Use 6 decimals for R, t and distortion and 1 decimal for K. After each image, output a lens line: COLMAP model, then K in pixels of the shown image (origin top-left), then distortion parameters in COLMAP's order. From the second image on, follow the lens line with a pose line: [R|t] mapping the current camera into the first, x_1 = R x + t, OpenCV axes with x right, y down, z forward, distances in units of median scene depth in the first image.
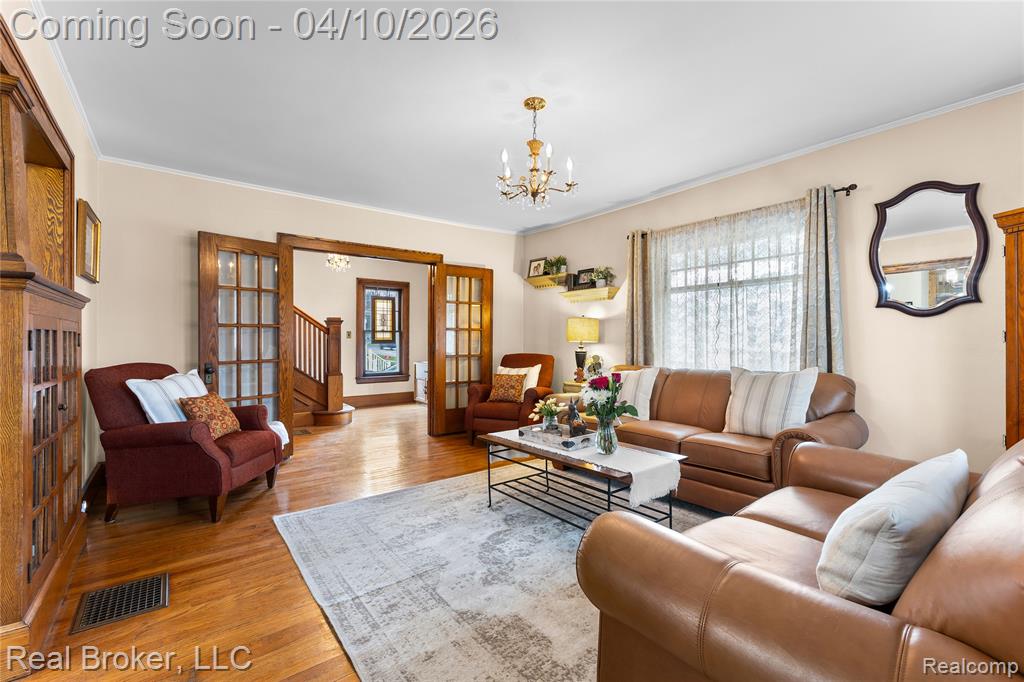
lens RADIAL K [[442.5, 0, 512.7], [0, 442.5, 339.6], [0, 0, 1]] dist [0.005742, -0.000194]
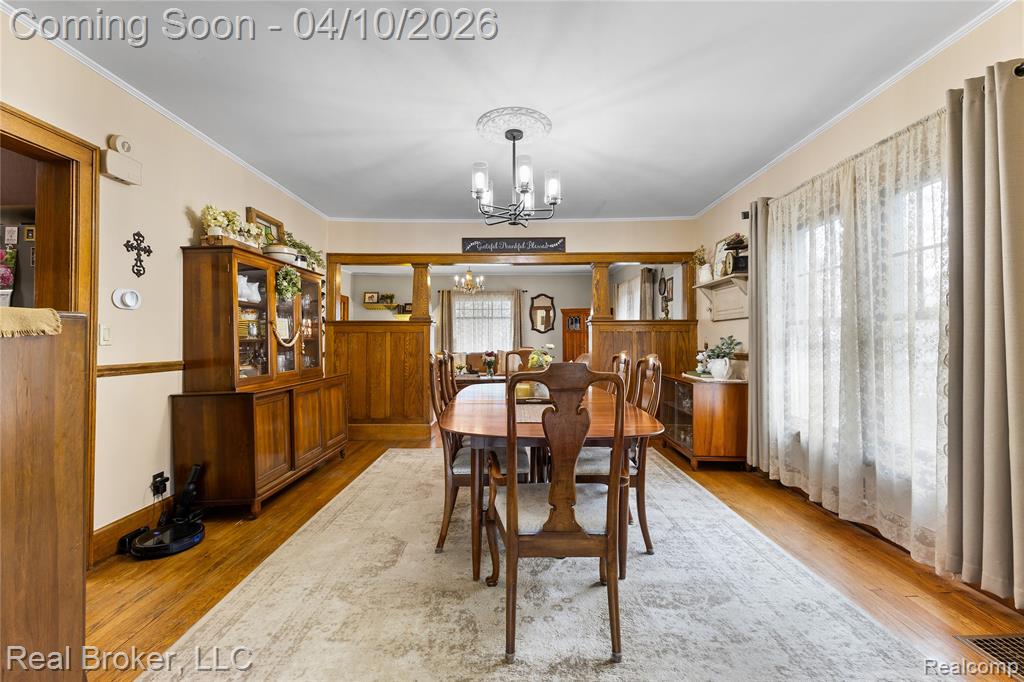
lens RADIAL K [[442.5, 0, 512.7], [0, 442.5, 339.6], [0, 0, 1]] dist [0.005742, -0.000194]
pose [[0.610602, 0.000770, 0.791938, -1.019057], [0.002939, 0.999990, -0.003238, 0.003052], [-0.791933, 0.004304, 0.610593, -0.475459]]
